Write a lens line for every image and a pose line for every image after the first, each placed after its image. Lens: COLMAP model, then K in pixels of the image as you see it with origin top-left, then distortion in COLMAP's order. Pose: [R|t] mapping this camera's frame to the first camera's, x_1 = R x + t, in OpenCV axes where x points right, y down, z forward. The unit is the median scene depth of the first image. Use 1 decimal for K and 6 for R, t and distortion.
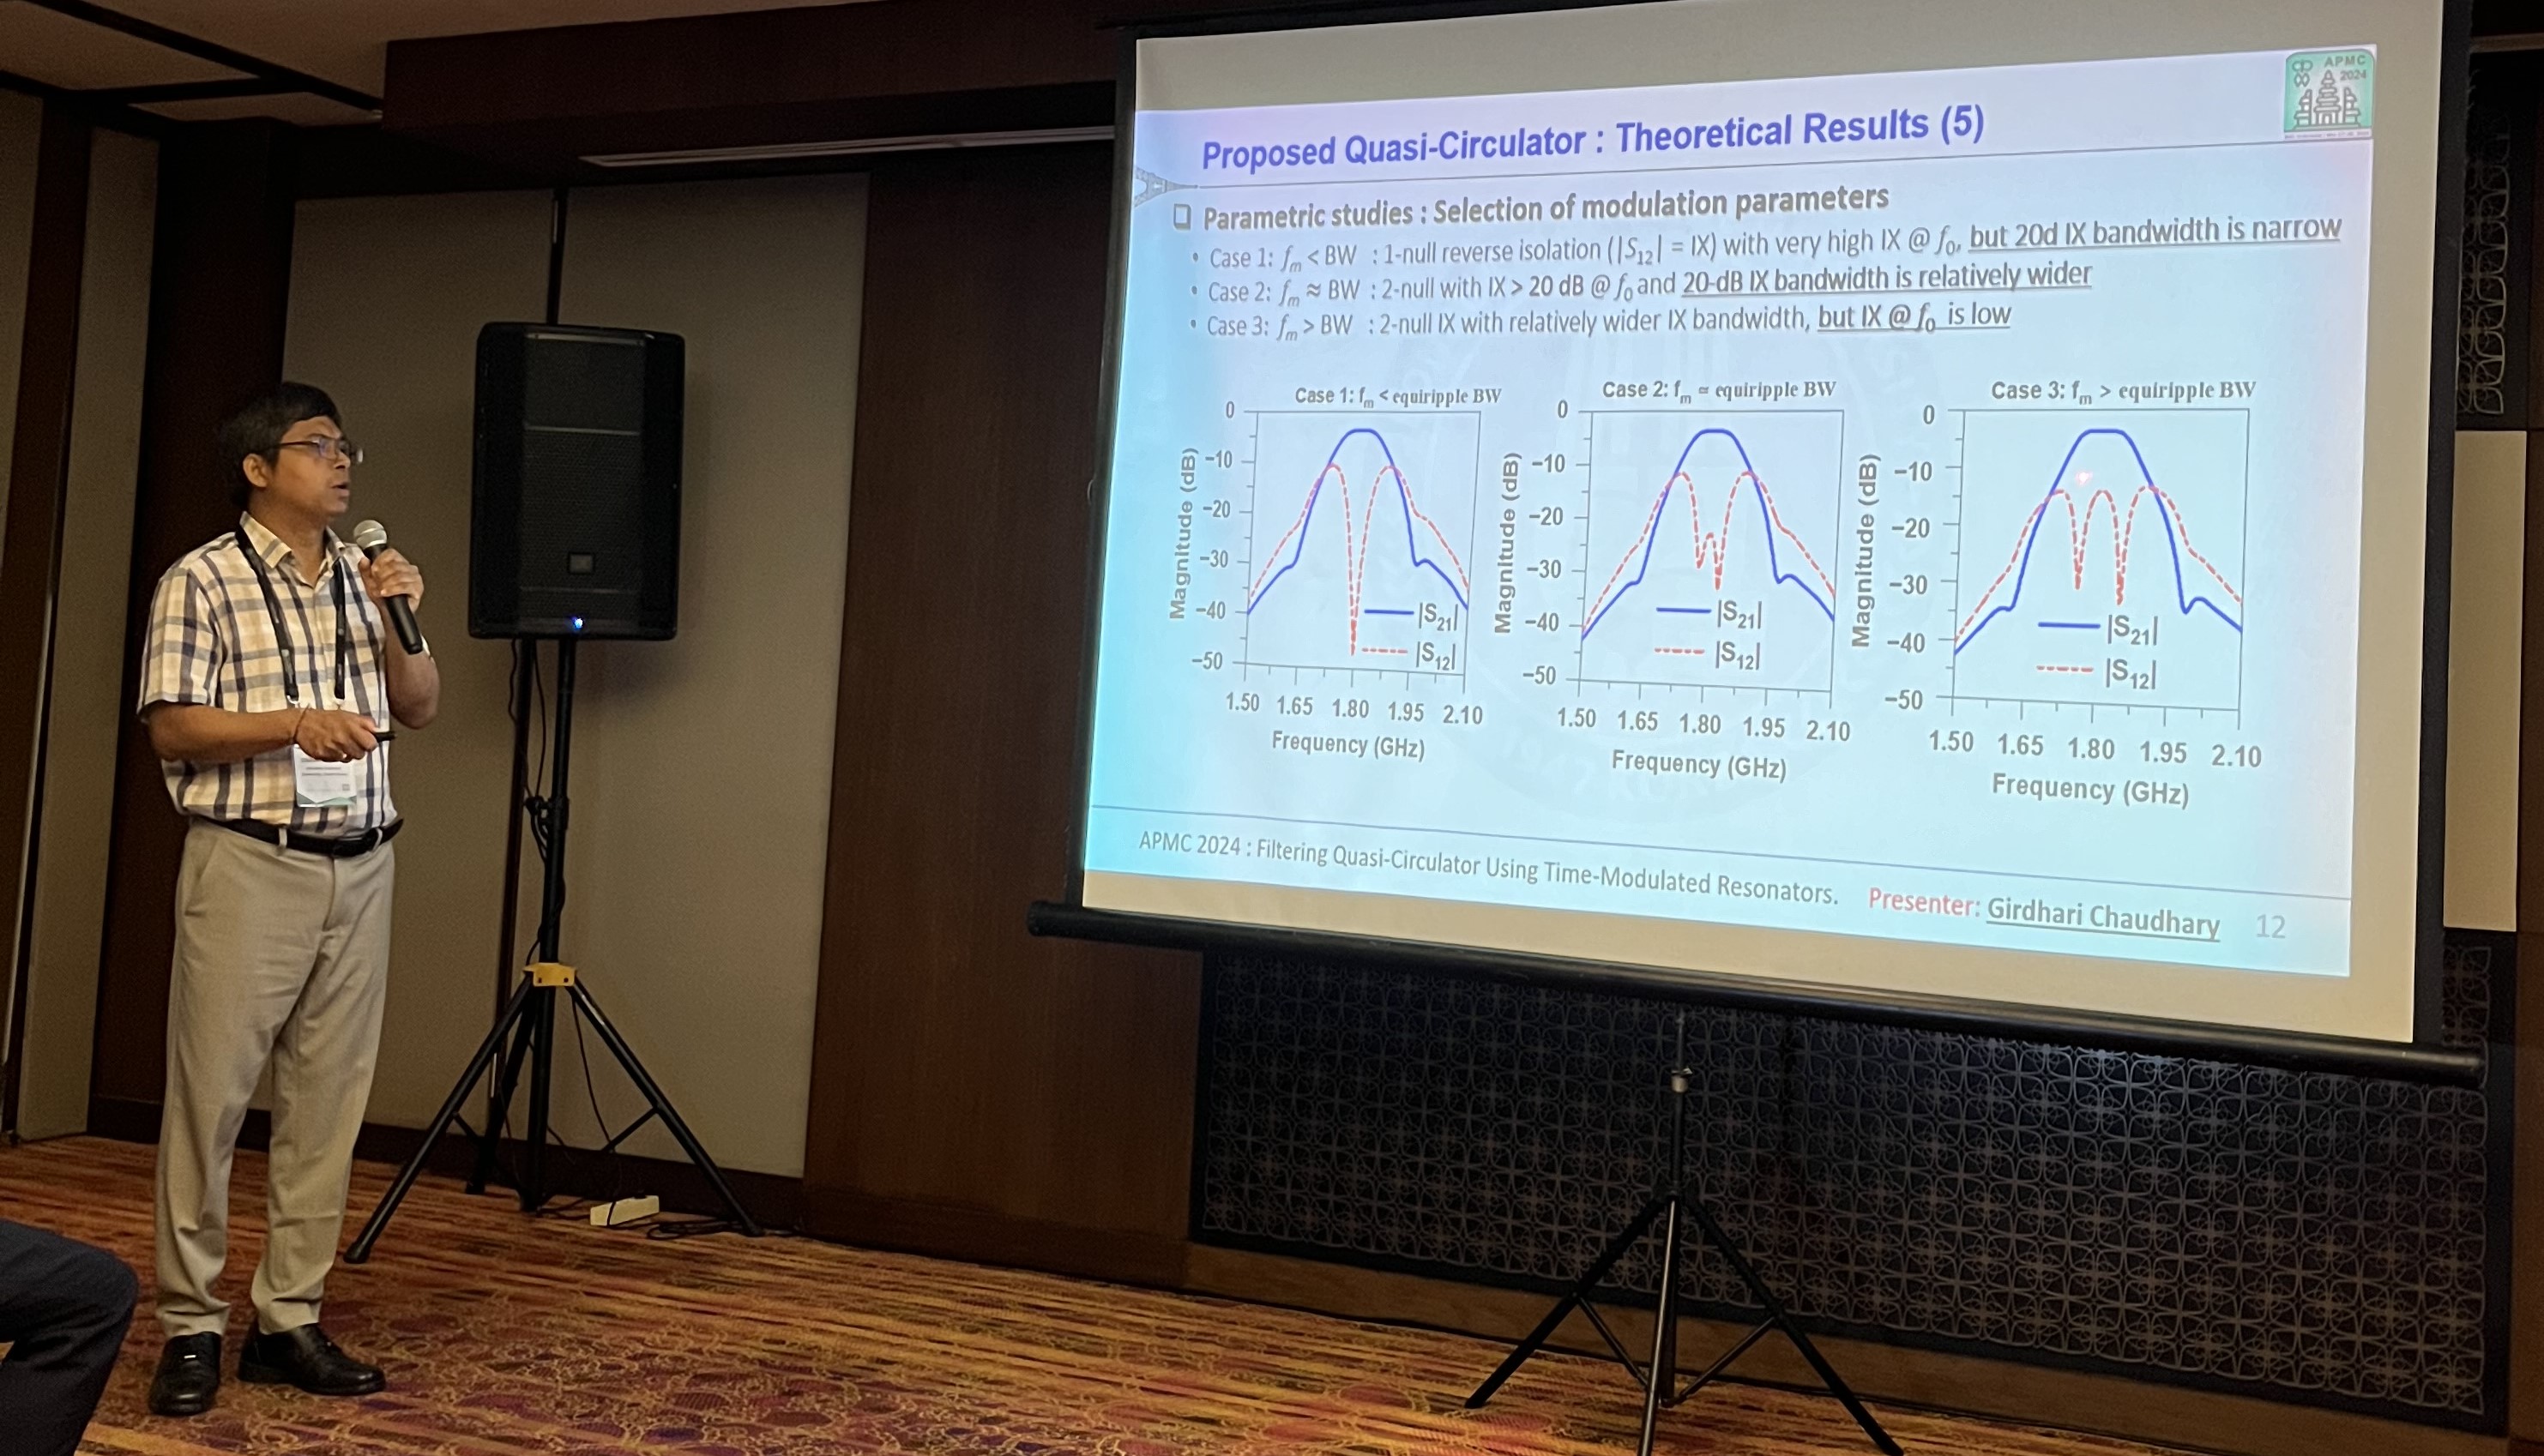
lens RADIAL K [[2610.8, 0, 1323.7], [0, 2610.8, 578.7], [0, 0, 1]] dist [-0.002868, 0.000000]
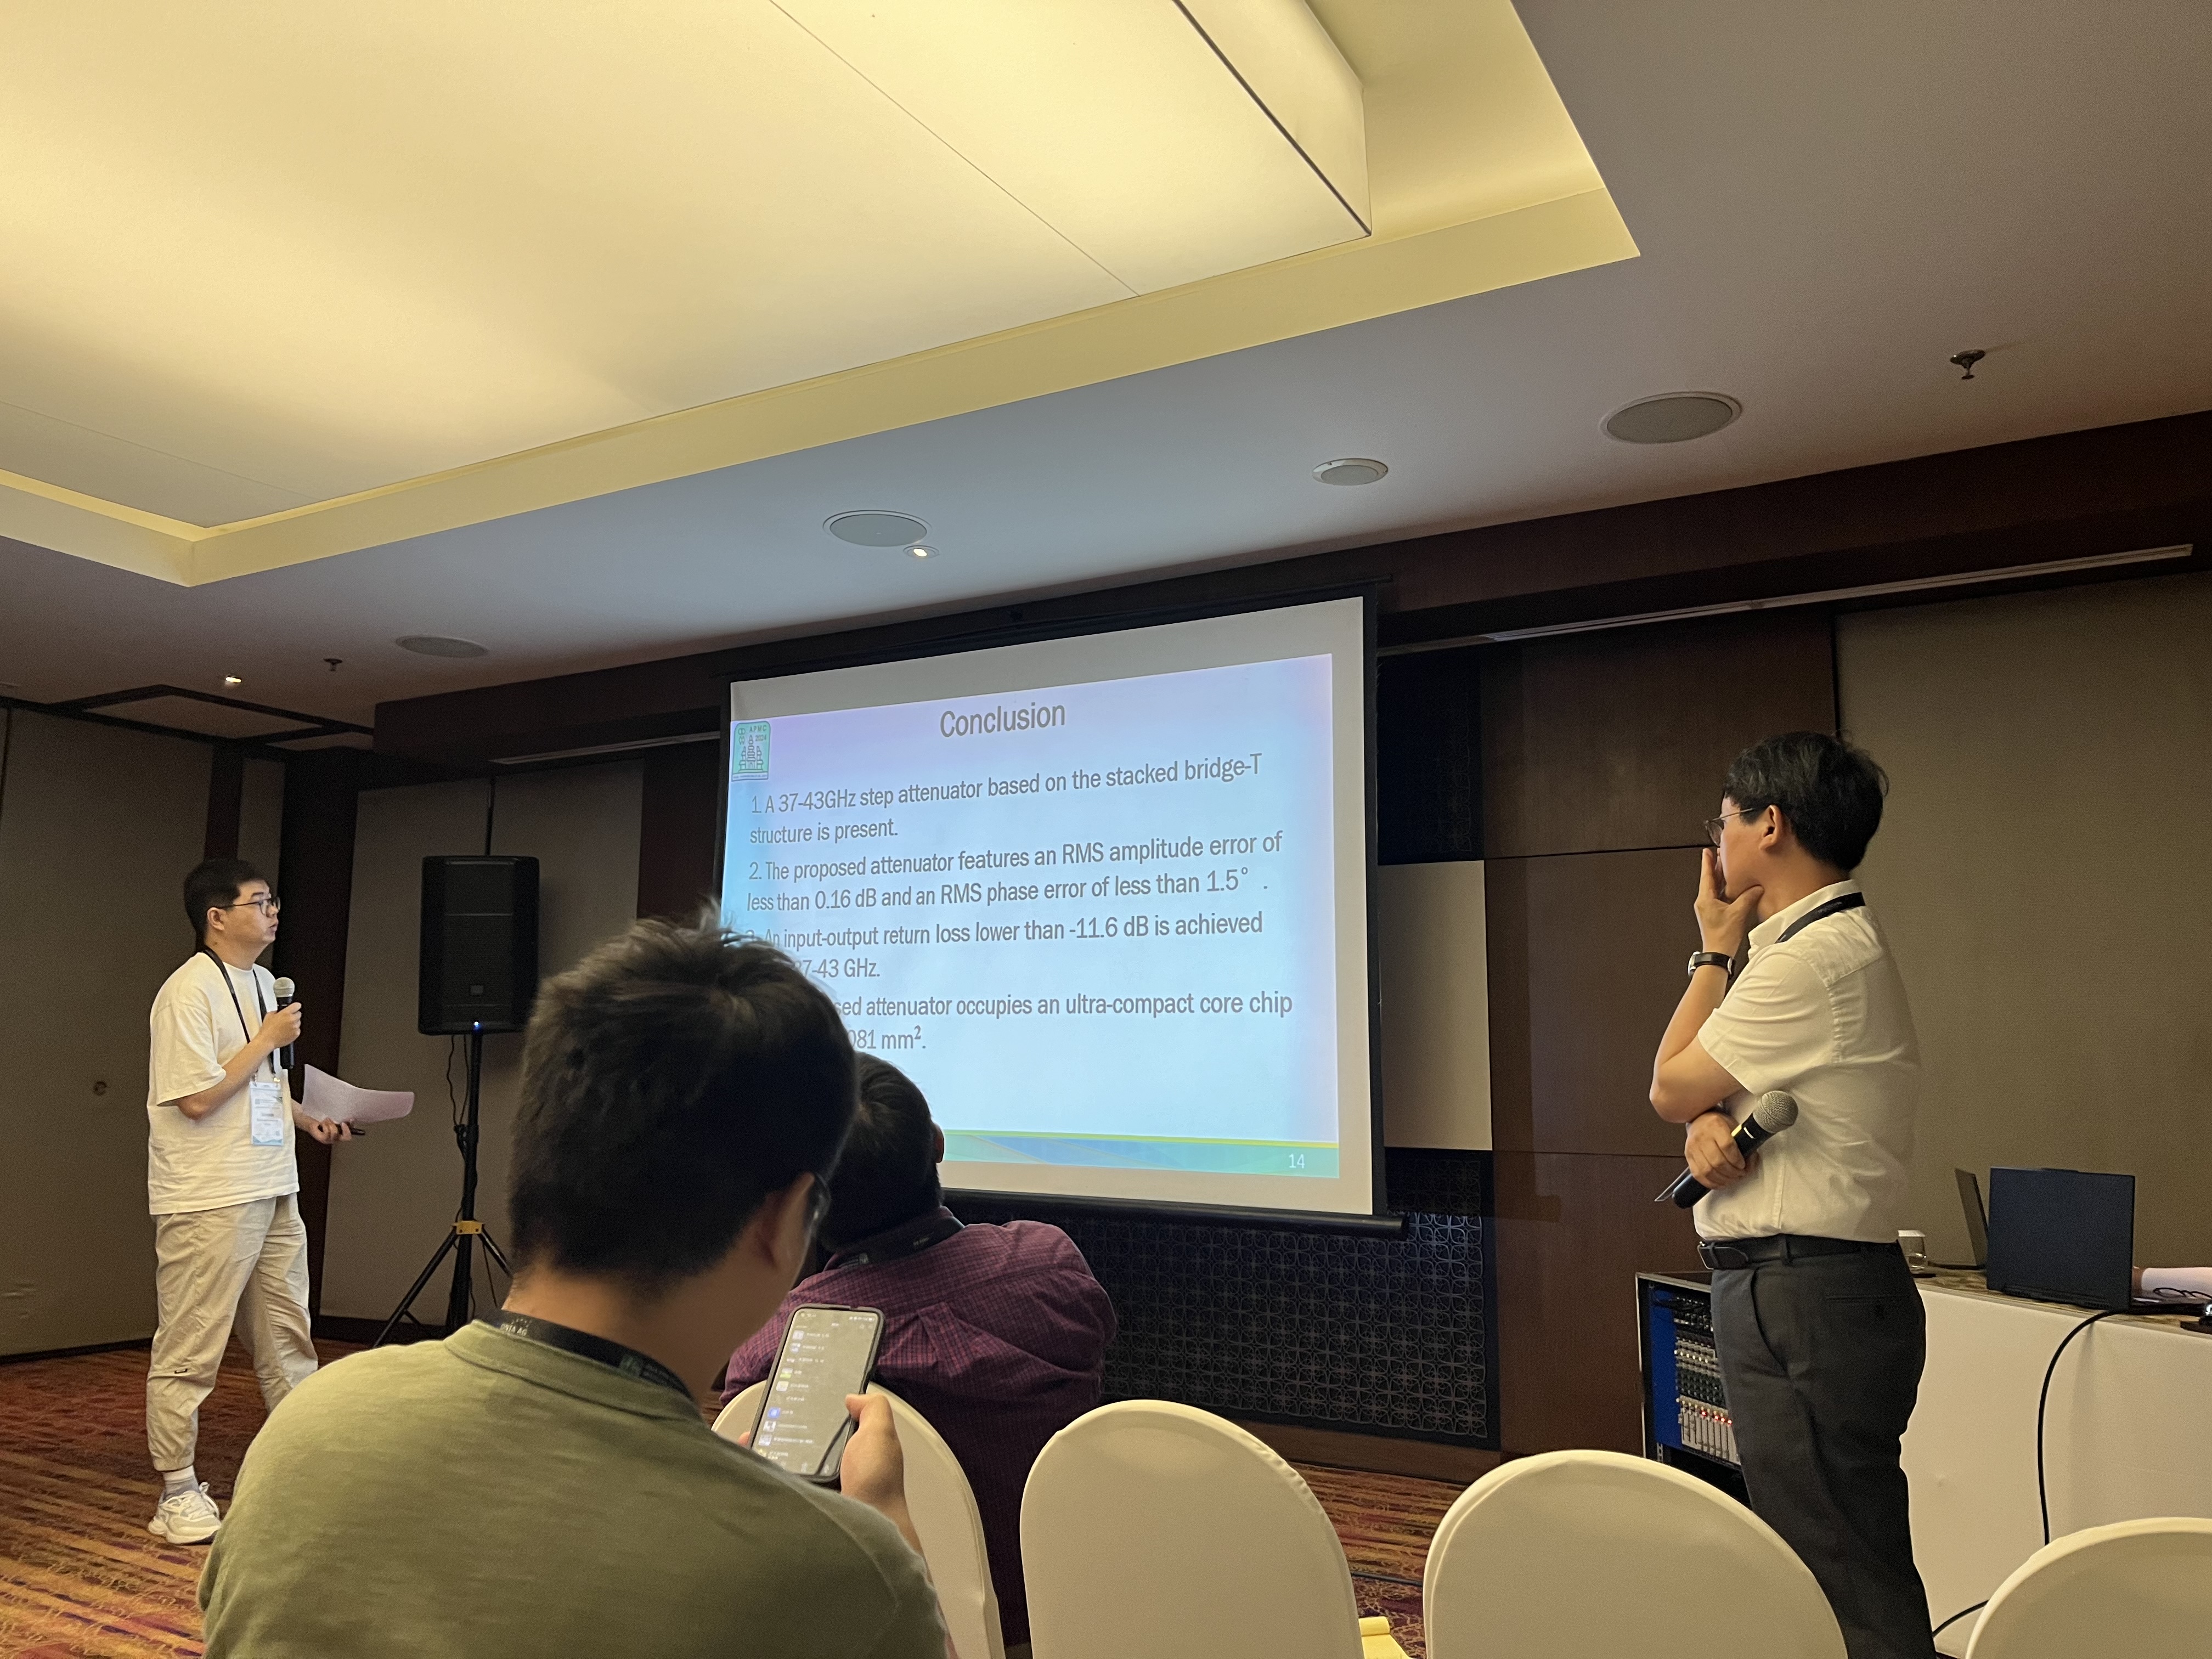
lens RADIAL K [[1682.1, 0, 1098.1], [0, 1682.1, 818.9], [0, 0, 1]] dist [-0.005528, -0.001567]
pose [[0.995488, -0.058910, -0.074390, 0.333482], [0.051941, 0.994369, -0.092372, 0.008596], [0.079413, 0.088091, 0.992942, -0.157854]]
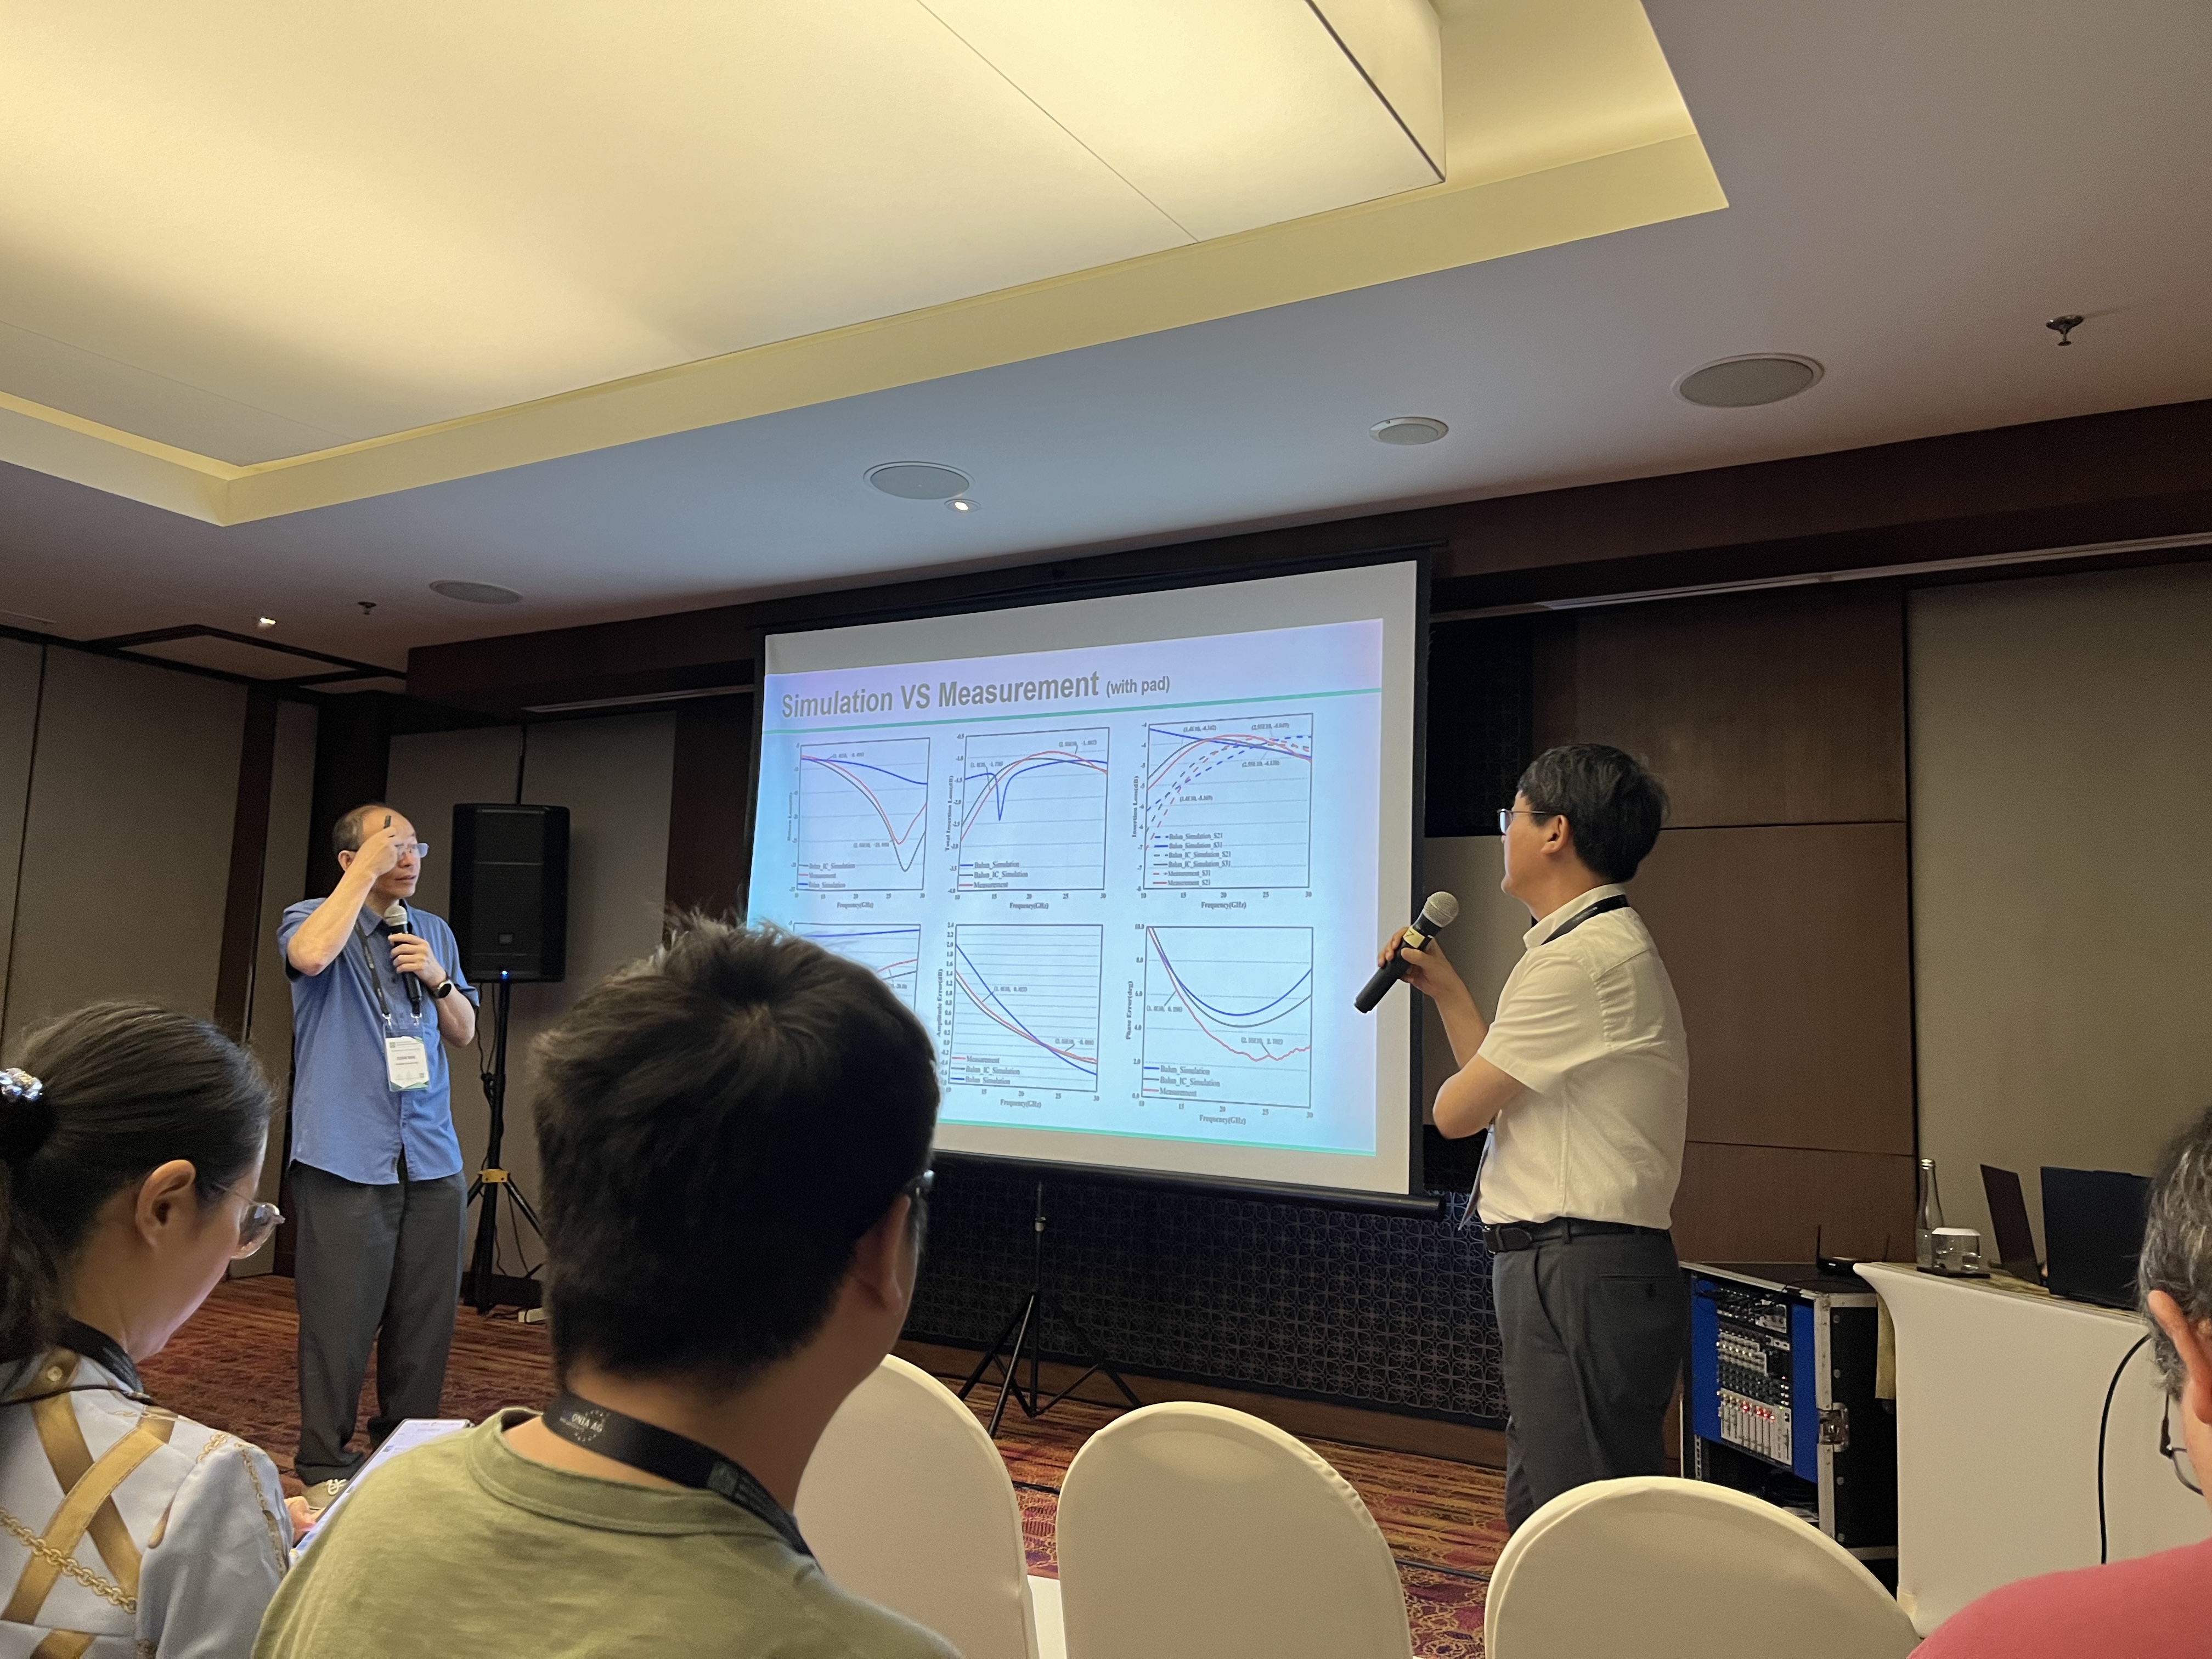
lens RADIAL K [[1682.1, 0, 1089.1], [0, 1682.1, 819.1], [0, 0, 1]] dist [-0.005528, -0.001567]
pose [[0.994670, -0.032589, -0.097823, 0.324246], [0.025846, 0.997252, -0.069432, 0.003539], [0.099817, 0.066533, 0.992779, -0.133343]]
